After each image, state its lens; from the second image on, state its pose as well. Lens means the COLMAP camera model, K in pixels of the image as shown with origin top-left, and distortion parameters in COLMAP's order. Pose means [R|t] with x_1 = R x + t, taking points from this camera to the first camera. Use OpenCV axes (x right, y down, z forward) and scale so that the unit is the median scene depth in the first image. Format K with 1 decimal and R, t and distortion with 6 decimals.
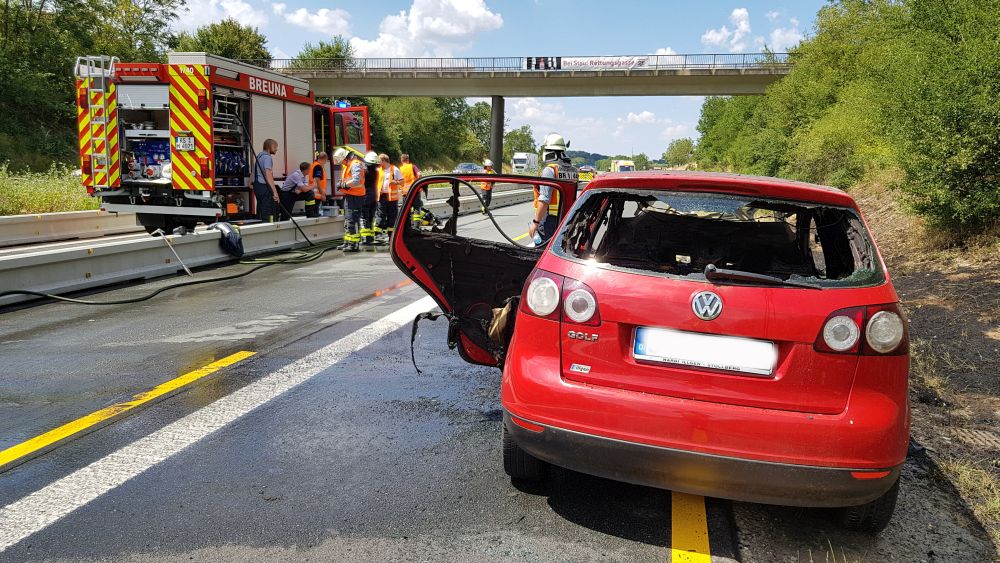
lens RADIAL K [[770.5, 0, 496.7], [0, 770.5, 287.7], [0, 0, 1]] dist [0.065356, -0.109767]
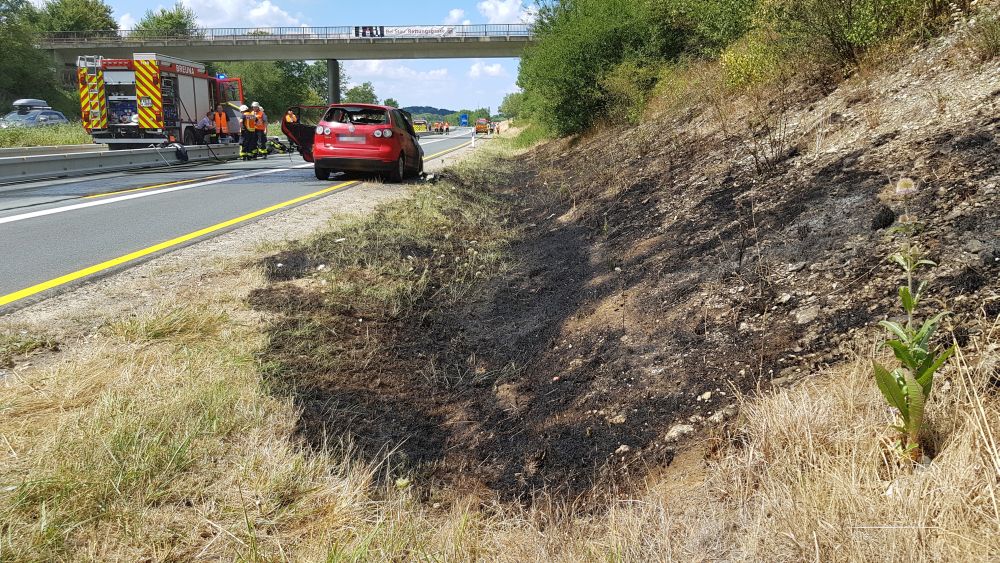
lens RADIAL K [[770.5, 0, 506.5], [0, 770.5, 273.3], [0, 0, 1]] dist [0.065356, -0.109767]
pose [[0.978879, -0.067306, 0.193042, 0.050314], [0.060096, 0.997267, 0.042968, 0.184281], [-0.195407, -0.030459, 0.980249, -0.959449]]
